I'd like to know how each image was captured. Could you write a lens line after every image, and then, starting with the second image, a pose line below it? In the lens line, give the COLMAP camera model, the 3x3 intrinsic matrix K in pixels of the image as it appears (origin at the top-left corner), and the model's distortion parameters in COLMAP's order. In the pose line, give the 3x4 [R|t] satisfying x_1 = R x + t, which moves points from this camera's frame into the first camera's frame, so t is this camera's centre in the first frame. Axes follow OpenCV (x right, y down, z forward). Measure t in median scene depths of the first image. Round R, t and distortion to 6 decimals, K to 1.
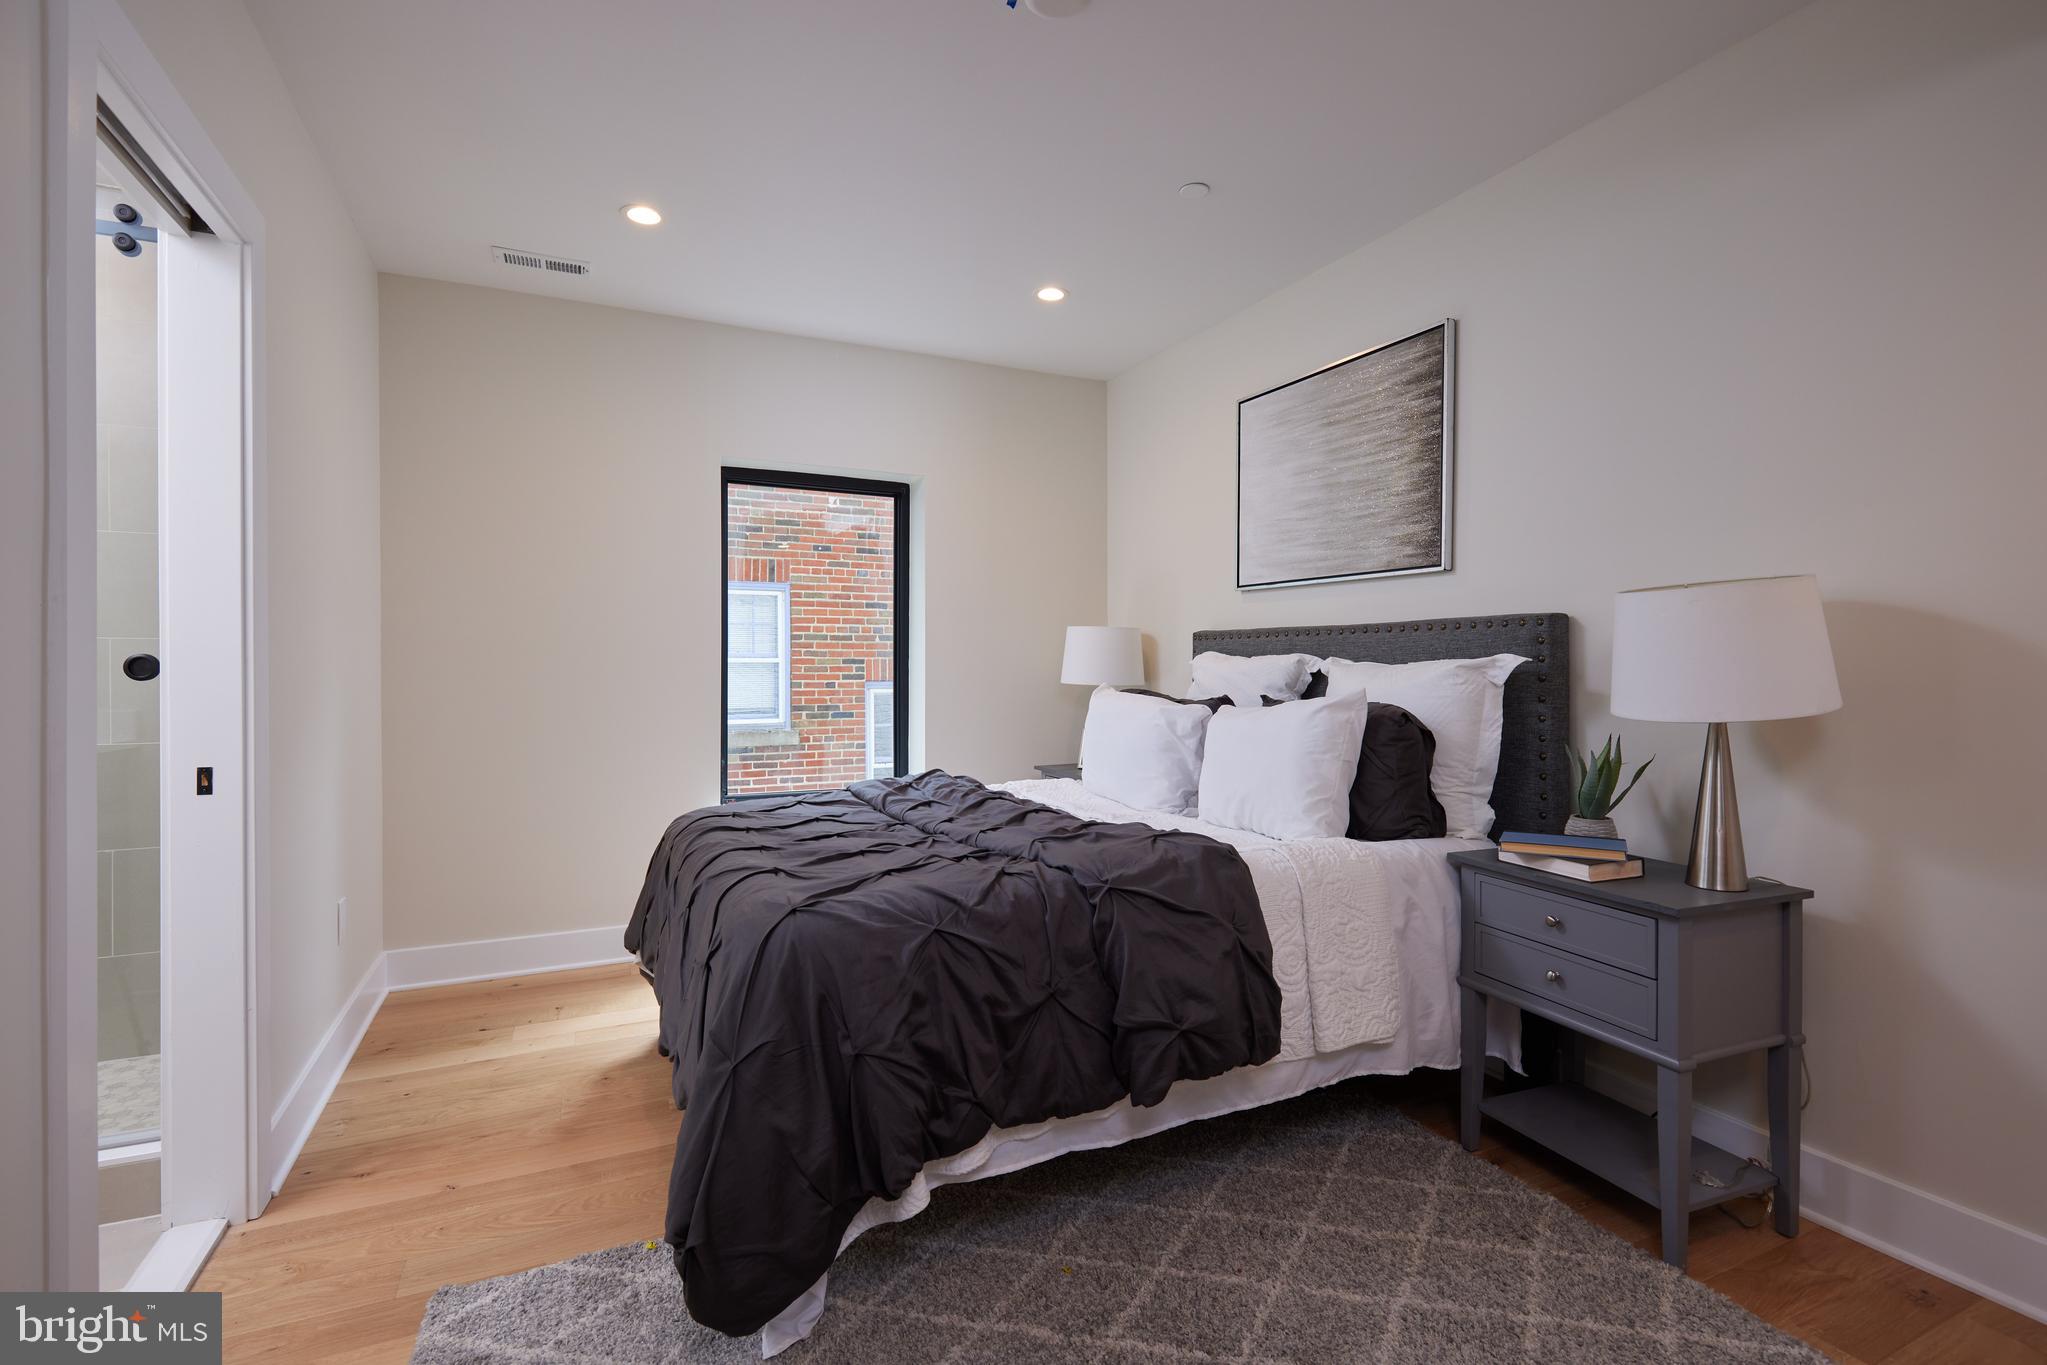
lens RADIAL K [[939.4, 0, 1030.7], [0, 939.4, 677.4], [0, 0, 1]] dist [-0.001492, -0.000001]
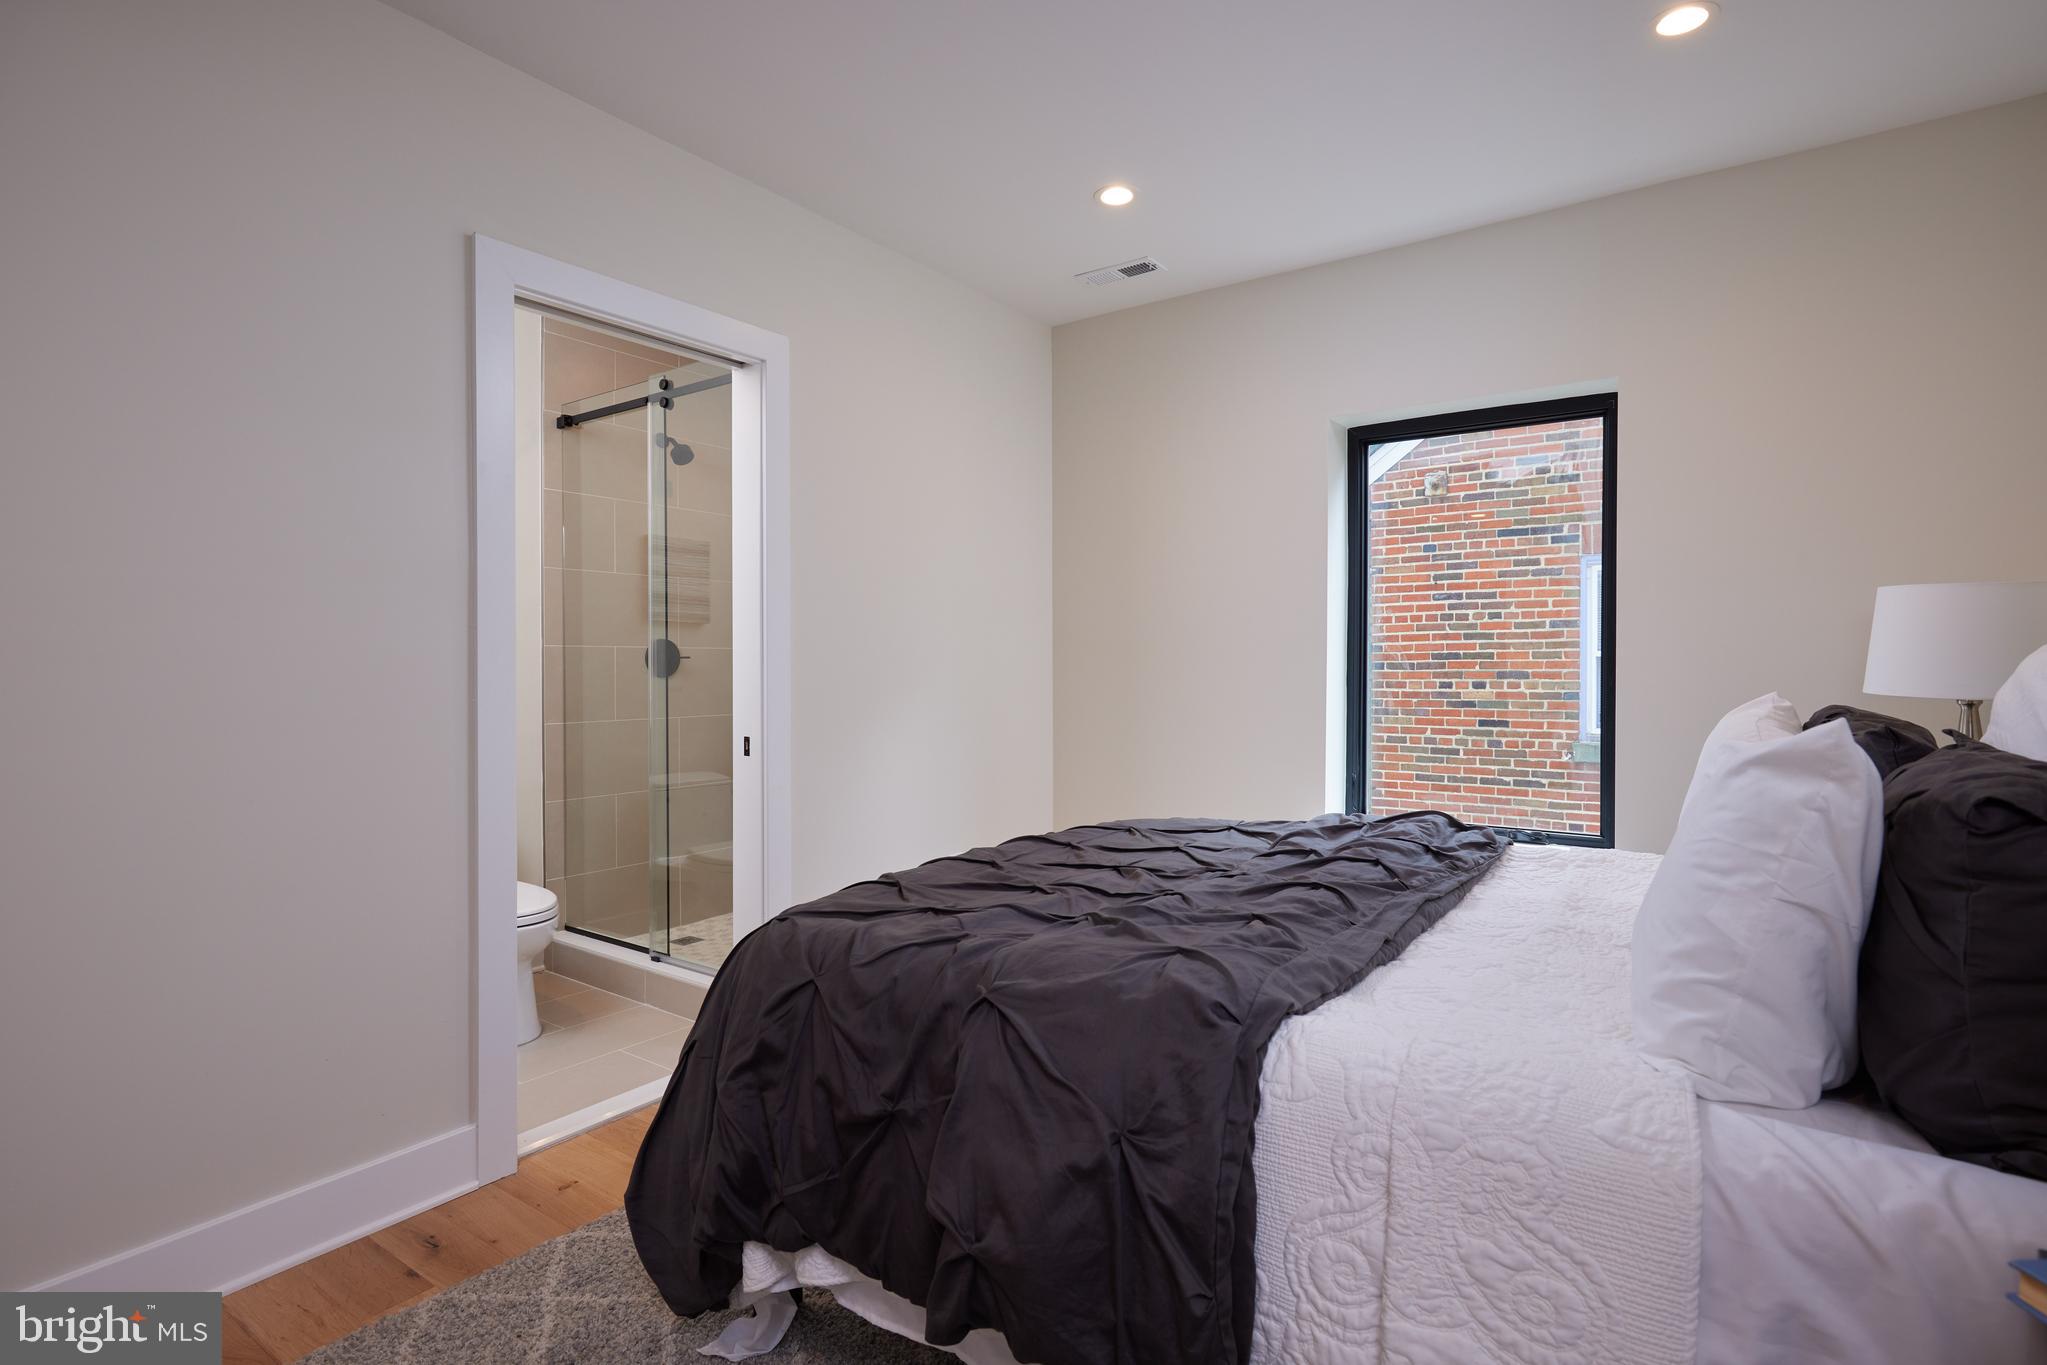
lens RADIAL K [[1004.8, 0, 1029.6], [0, 1004.8, 676.7], [0, 0, 1]] dist [0.006379, 0.001104]
pose [[0.487981, 0.009017, -0.872808, 0.543050], [-0.005167, 0.999959, 0.007442, -0.007980], [0.872839, 0.000879, 0.488007, 0.505968]]
